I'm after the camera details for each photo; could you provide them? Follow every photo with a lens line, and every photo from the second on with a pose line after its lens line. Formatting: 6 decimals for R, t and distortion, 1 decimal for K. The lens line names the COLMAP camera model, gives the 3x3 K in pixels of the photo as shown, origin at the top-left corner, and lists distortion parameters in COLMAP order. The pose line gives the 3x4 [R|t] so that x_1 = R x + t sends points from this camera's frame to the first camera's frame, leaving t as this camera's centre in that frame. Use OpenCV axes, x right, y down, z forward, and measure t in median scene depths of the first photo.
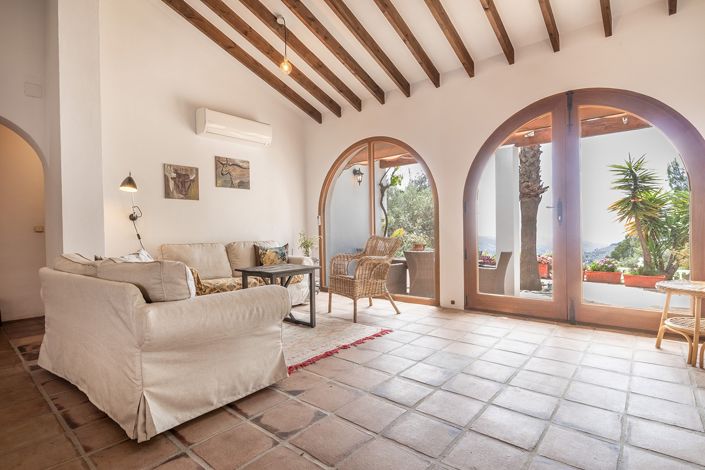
lens RADIAL K [[359.7, 0, 352.5], [0, 359.7, 235.0], [0, 0, 1]] dist [-0.001480, -0.000288]
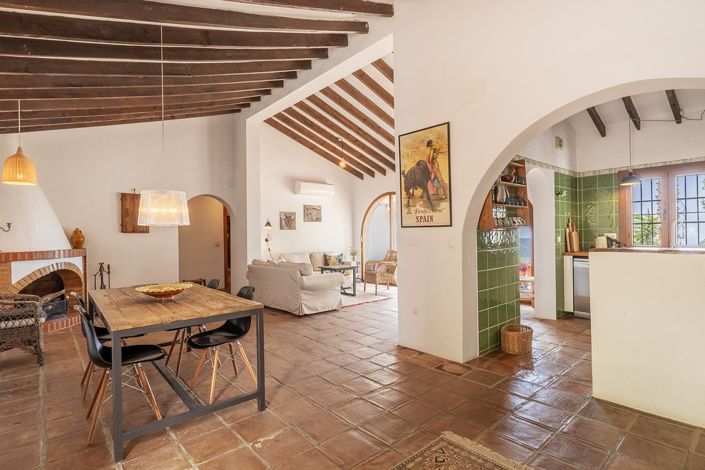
lens RADIAL K [[344.4, 0, 352.5], [0, 344.4, 235.0], [0, 0, 1]] dist [-0.000120, -0.000084]
pose [[0.989740, 0.007872, -0.142660, 0.122054], [-0.009112, 0.999926, -0.008043, -0.059349], [0.142586, 0.009260, 0.989739, -0.746235]]
